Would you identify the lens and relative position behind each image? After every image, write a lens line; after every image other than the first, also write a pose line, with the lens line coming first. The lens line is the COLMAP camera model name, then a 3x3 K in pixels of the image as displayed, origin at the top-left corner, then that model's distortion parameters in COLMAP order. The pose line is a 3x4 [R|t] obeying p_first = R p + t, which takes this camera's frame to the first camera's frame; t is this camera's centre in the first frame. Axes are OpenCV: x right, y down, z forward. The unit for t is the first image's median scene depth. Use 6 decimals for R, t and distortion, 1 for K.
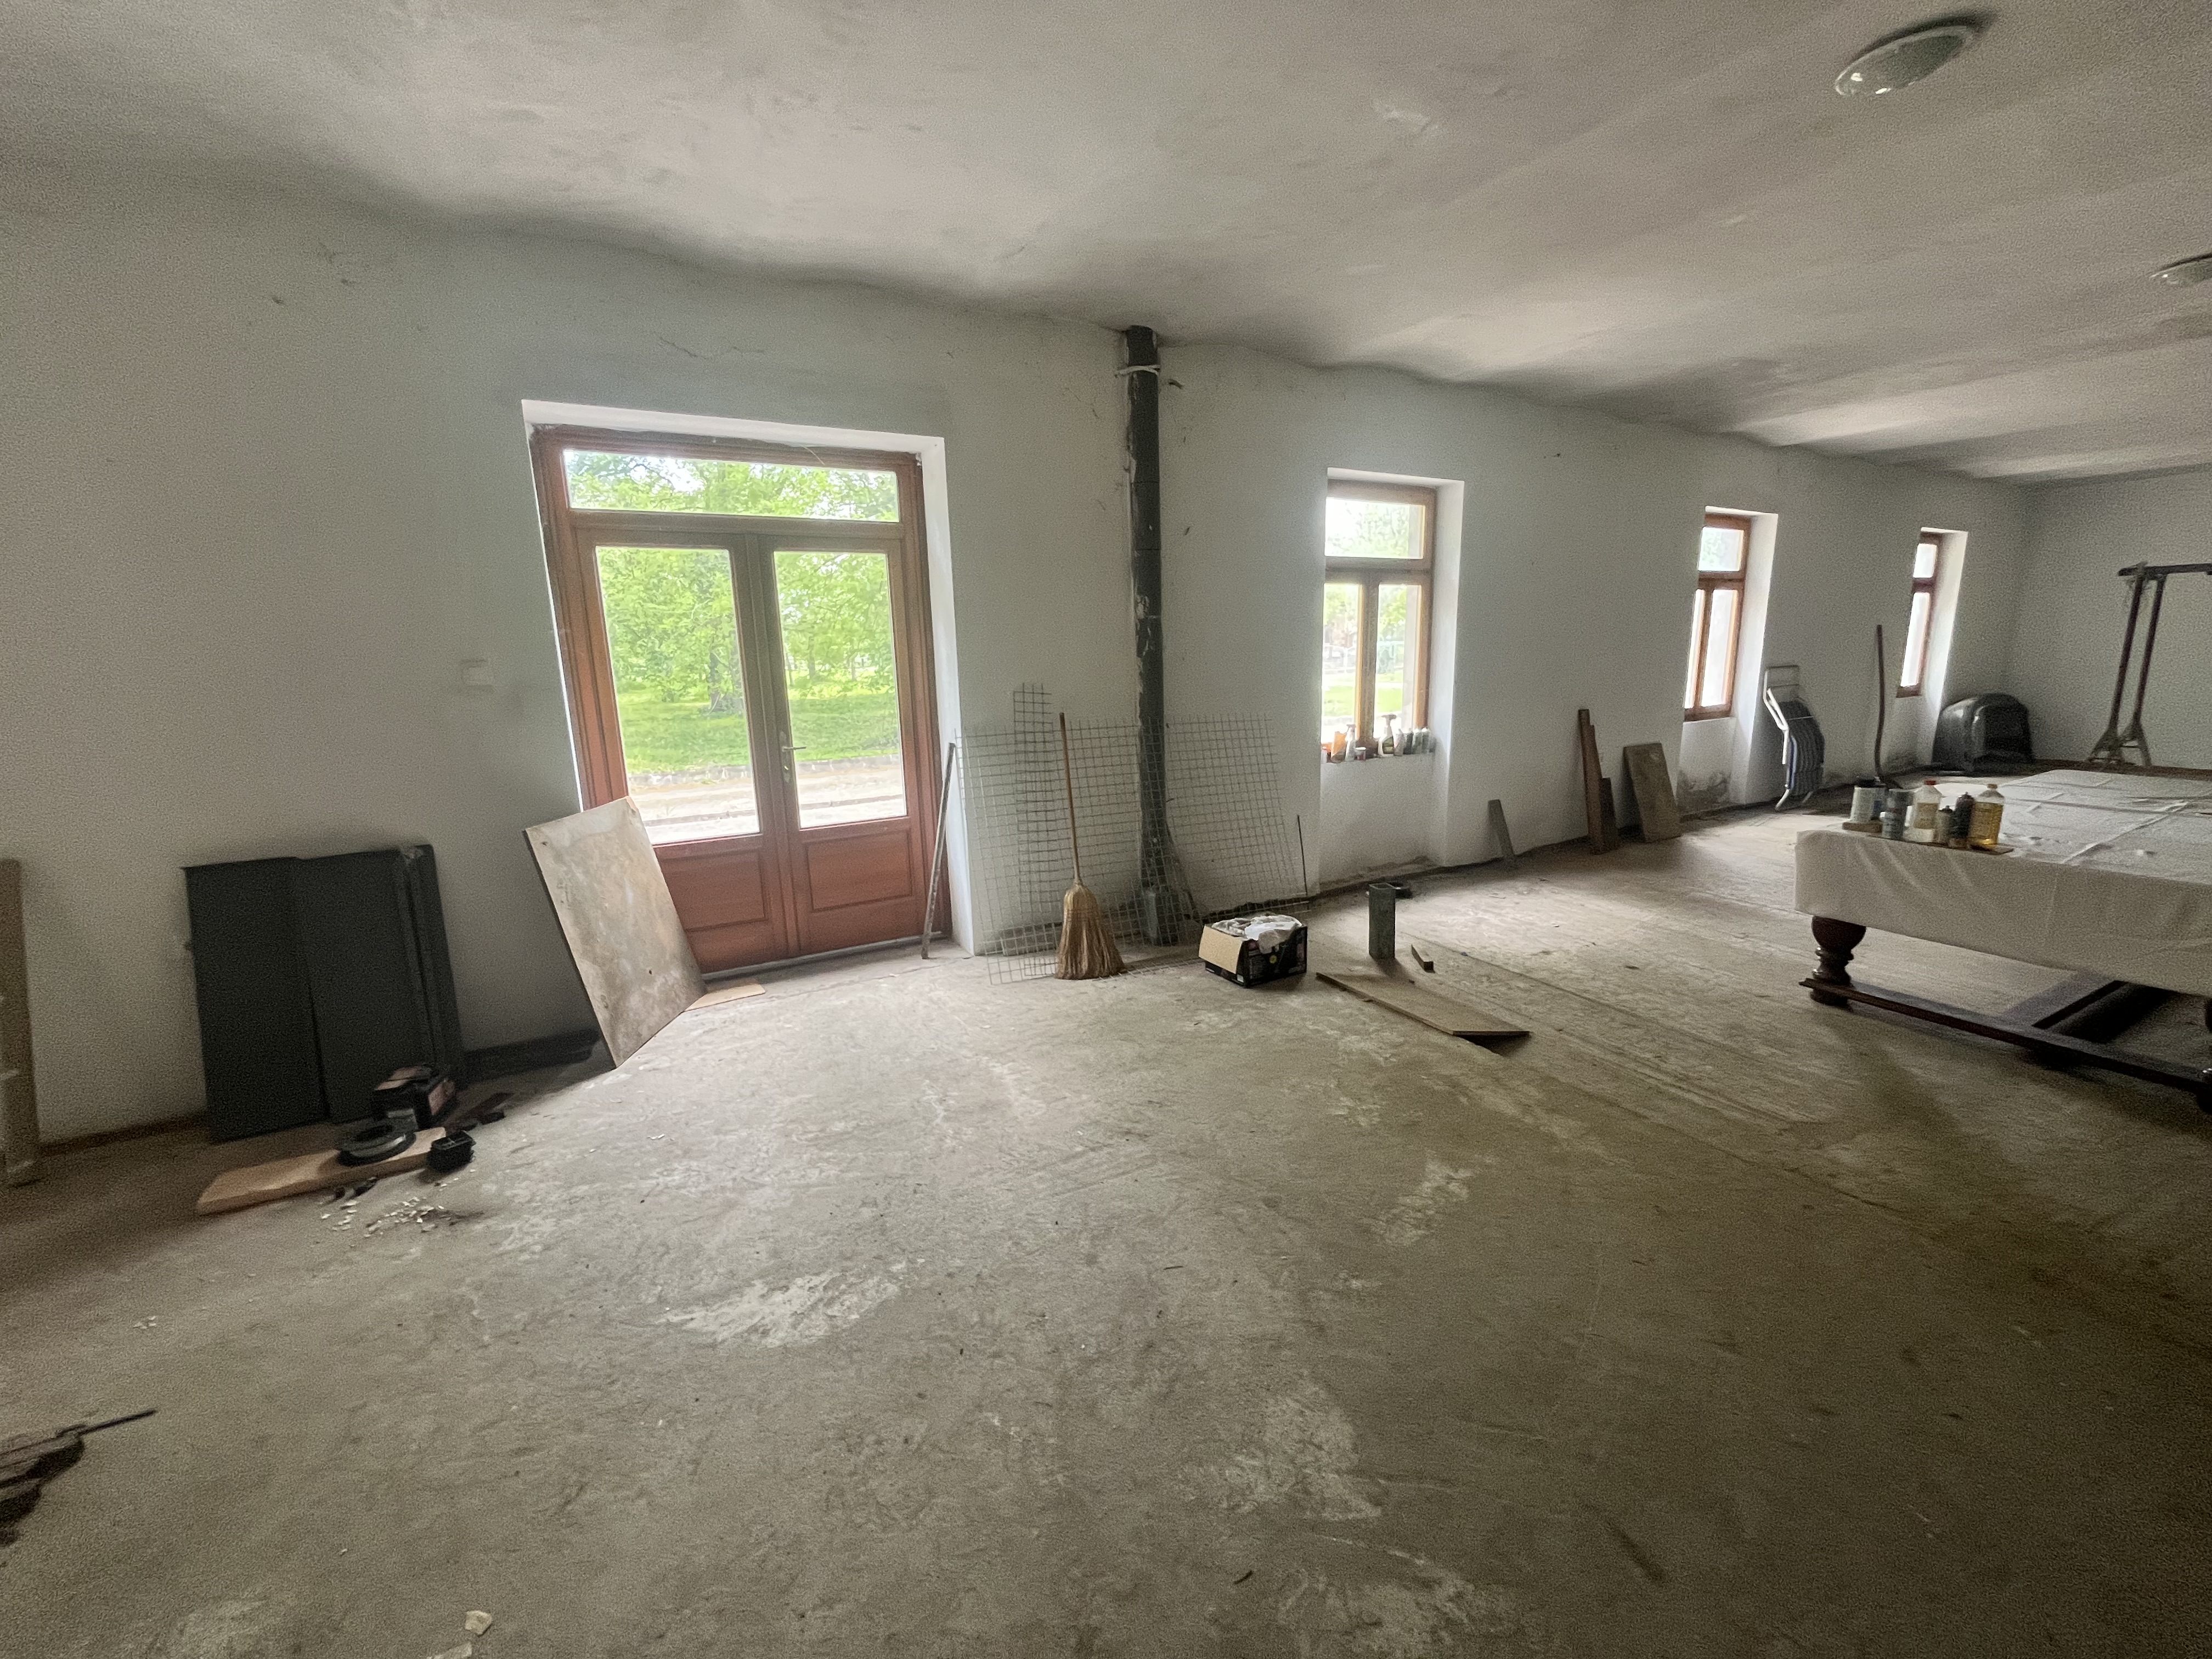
lens RADIAL K [[888.5, 0, 1107.0], [0, 888.5, 824.5], [0, 0, 1]] dist [-0.001102, 0.000050]
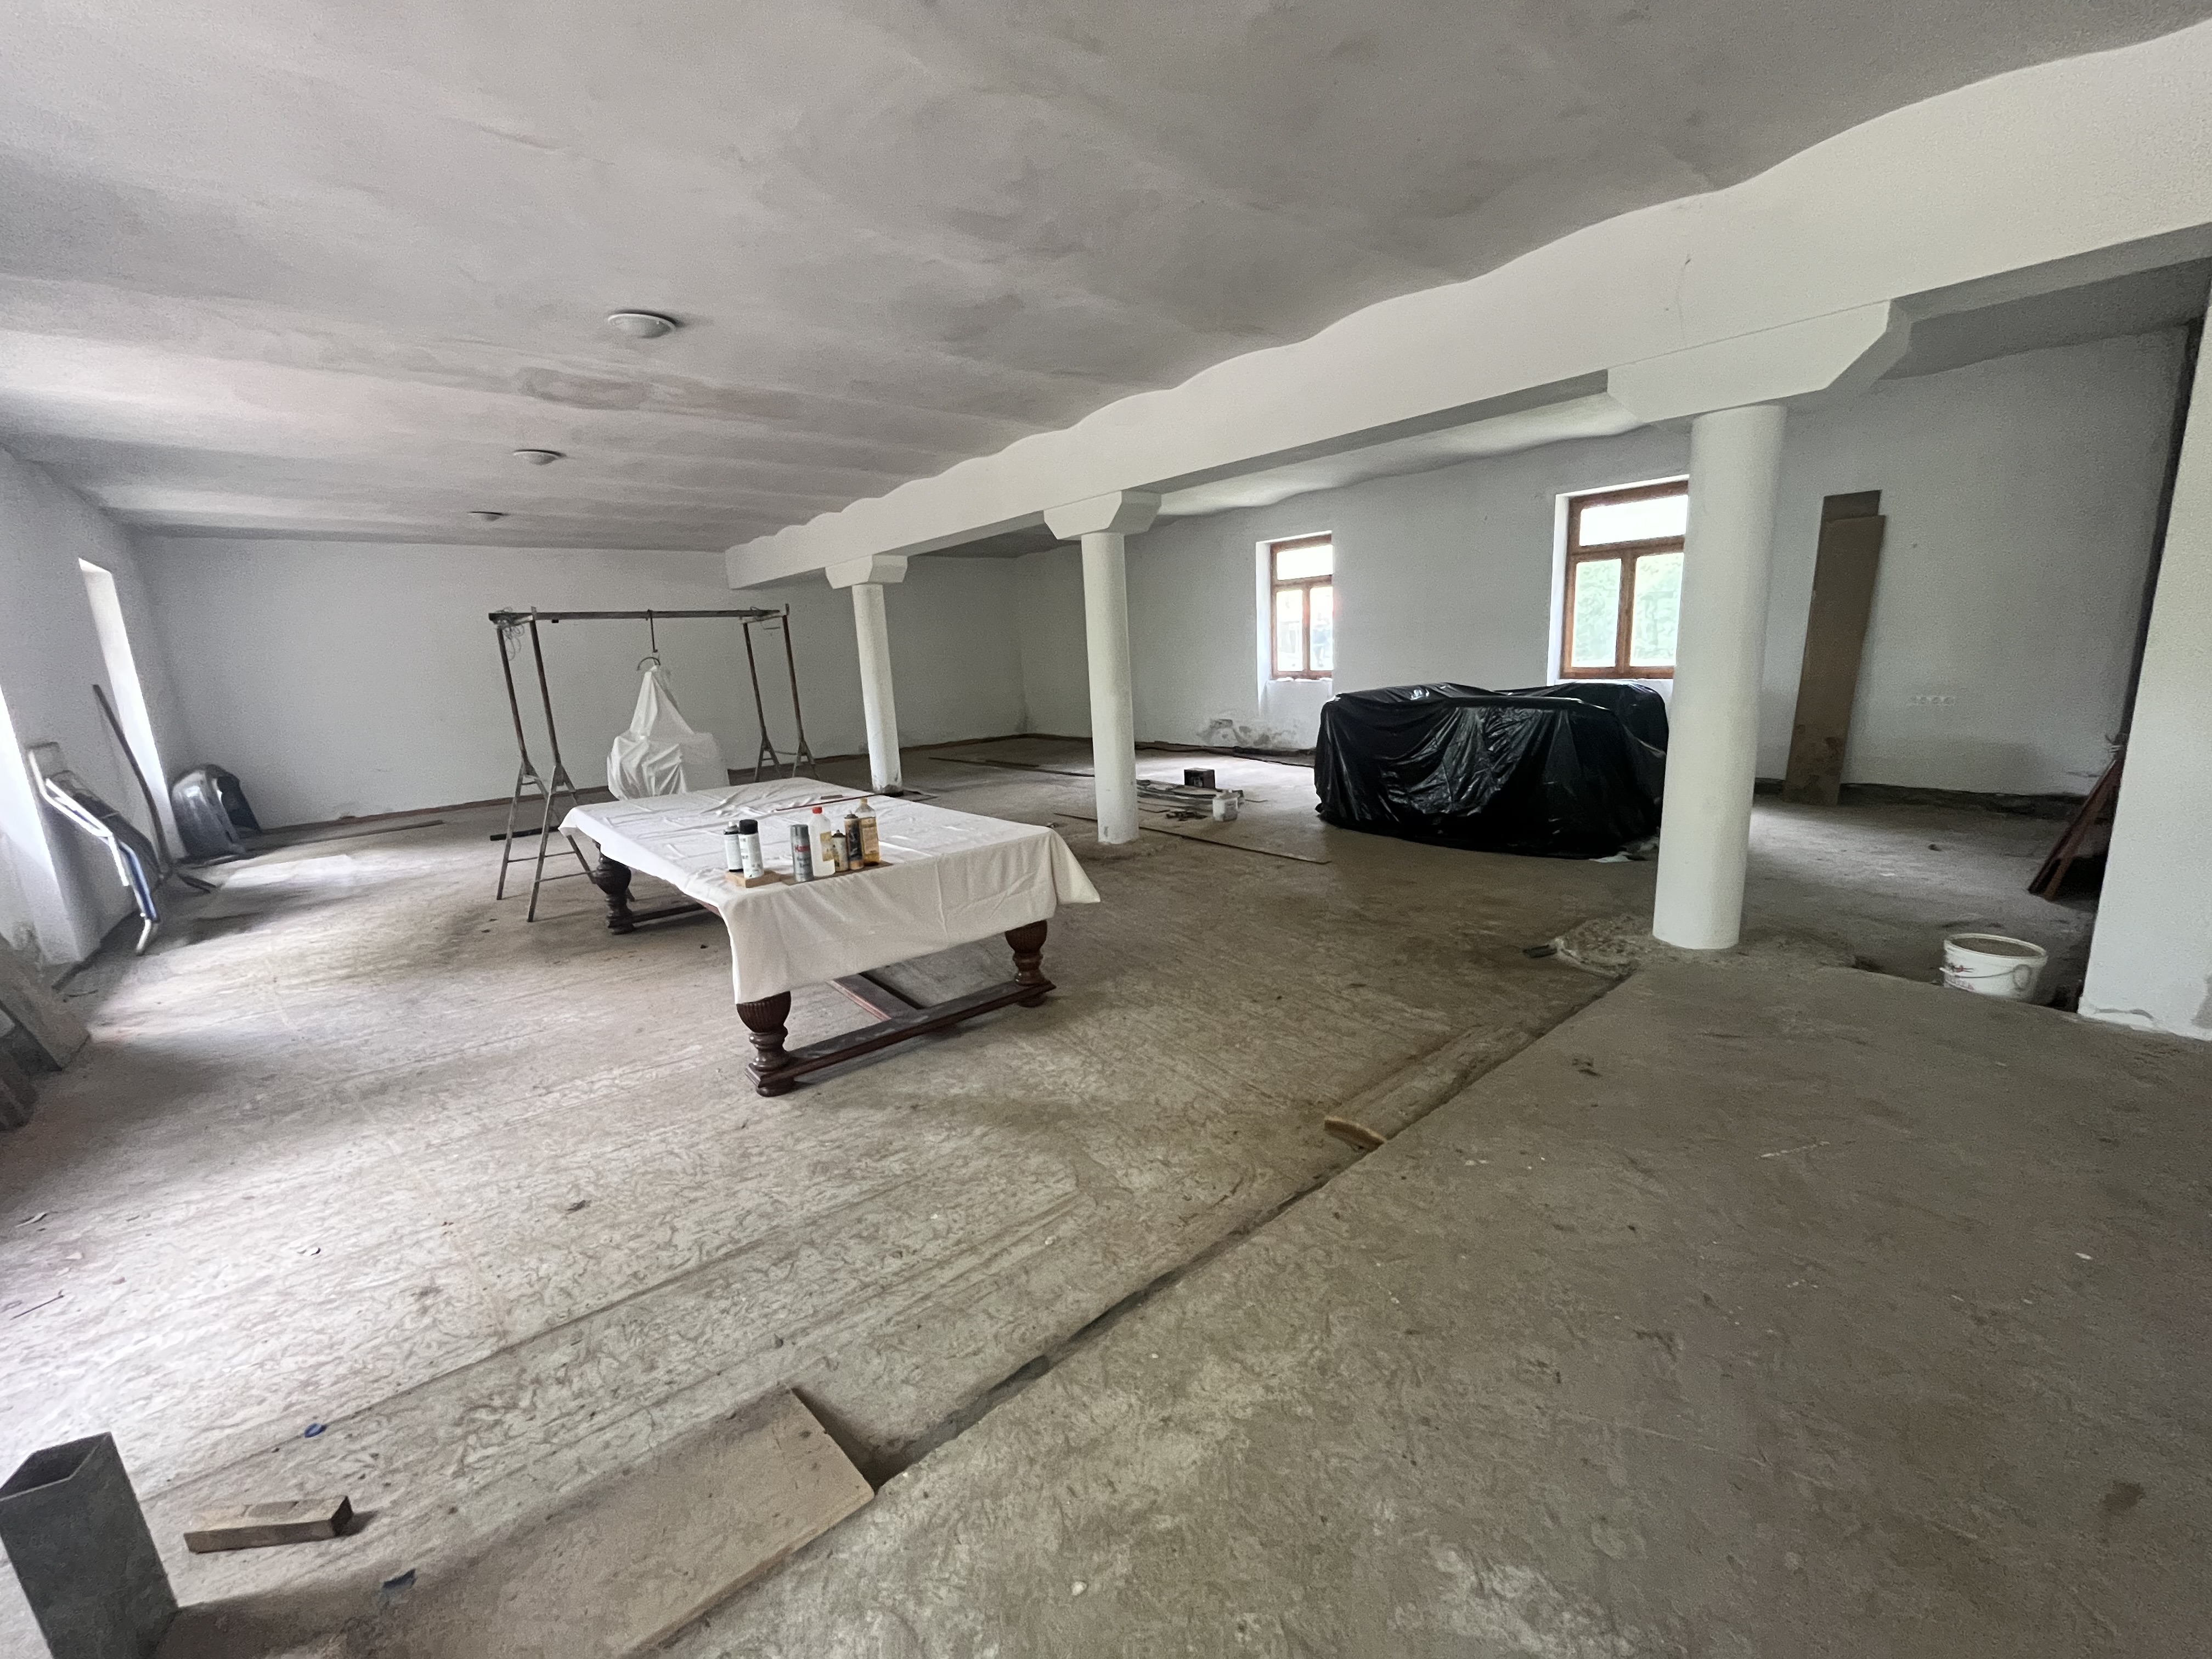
lens RADIAL K [[888.5, 0, 1105.1], [0, 888.5, 838.2], [0, 0, 1]] dist [-0.001102, 0.000050]
pose [[-0.175043, -0.173842, 0.969092, -0.006268], [0.245139, 0.945596, 0.213905, -0.119067], [-0.953555, 0.275005, -0.122904, 0.700406]]
